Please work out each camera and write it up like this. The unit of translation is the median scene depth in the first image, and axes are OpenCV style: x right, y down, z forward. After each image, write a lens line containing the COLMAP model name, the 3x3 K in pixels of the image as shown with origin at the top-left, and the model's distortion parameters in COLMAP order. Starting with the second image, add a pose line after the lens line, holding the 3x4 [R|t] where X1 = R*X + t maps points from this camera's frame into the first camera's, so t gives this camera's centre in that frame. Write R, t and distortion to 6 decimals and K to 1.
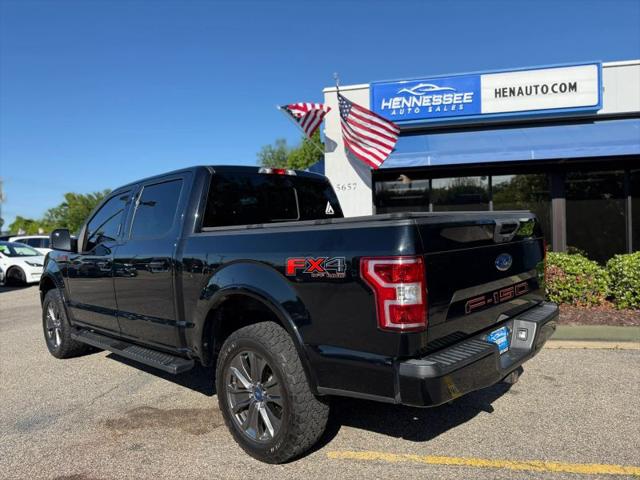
lens RADIAL K [[454.2, 0, 311.1], [0, 454.2, 240.1], [0, 0, 1]] dist [0.025646, -0.033041]
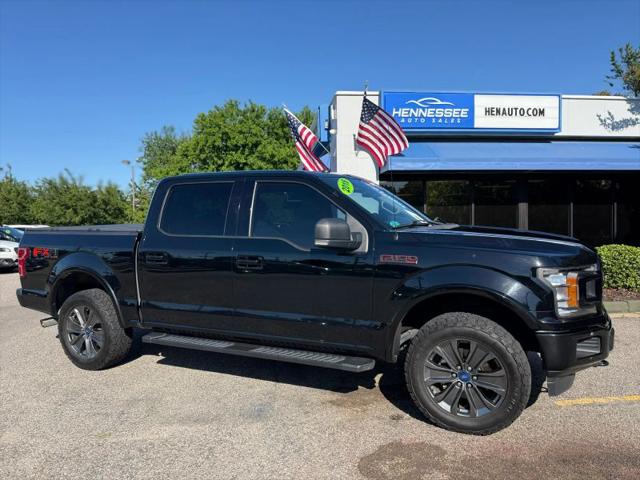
lens RADIAL K [[454.2, 0, 321.8], [0, 454.2, 241.0], [0, 0, 1]] dist [0.025646, -0.033041]
pose [[0.953152, 0.002239, 0.302484, -0.360460], [-0.005685, 0.999929, 0.010513, 0.003445], [-0.302438, -0.011740, 0.953097, -0.002001]]
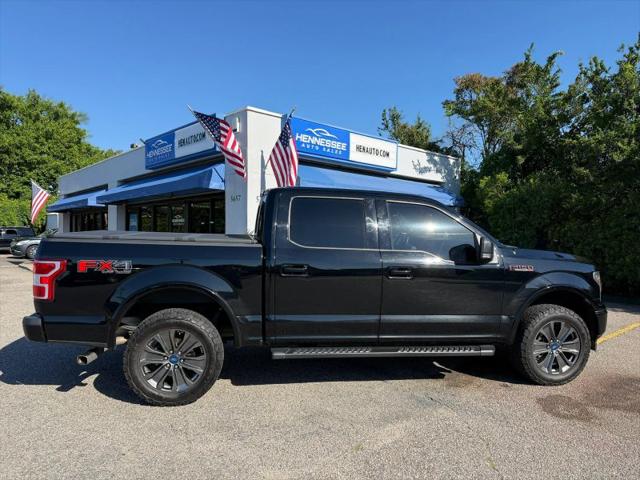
lens RADIAL K [[454.2, 0, 321.2], [0, 454.2, 237.1], [0, 0, 1]] dist [0.025646, -0.033041]
pose [[0.591517, 0.039518, 0.805323, -0.815124], [-0.023387, 0.999219, -0.031855, 0.008145], [-0.805953, 0.000008, 0.591980, 0.241967]]
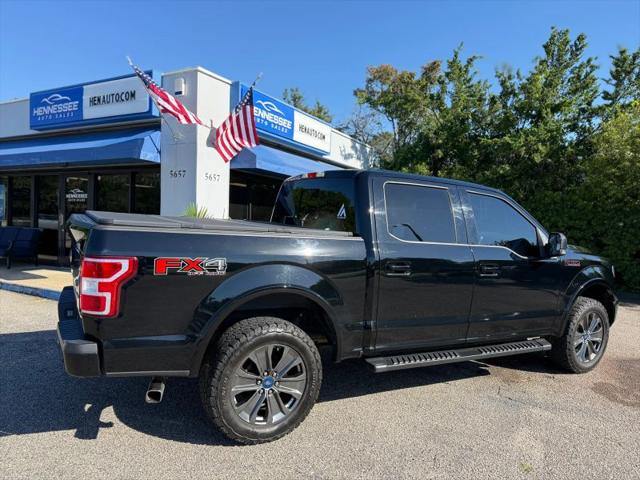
lens RADIAL K [[454.2, 0, 321.4], [0, 454.2, 239.1], [0, 0, 1]] dist [0.025646, -0.033041]
pose [[0.297667, 0.011193, 0.954604, -0.865507], [-0.041009, 0.999158, 0.001073, 0.004249], [-0.953789, -0.039467, 0.297875, 0.529301]]
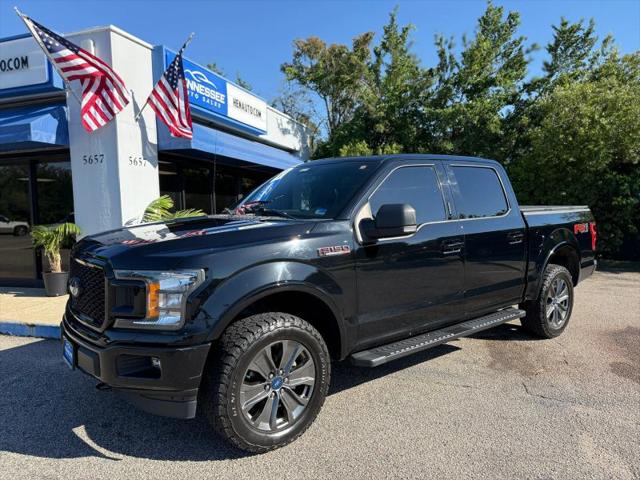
lens RADIAL K [[454.2, 0, 322.7], [0, 454.2, 243.9], [0, 0, 1]] dist [0.025646, -0.033041]
pose [[0.124555, -0.042833, 0.991288, -0.764183], [0.023856, 0.998908, 0.040165, 0.003822], [-0.991926, 0.018646, 0.125441, 0.634552]]
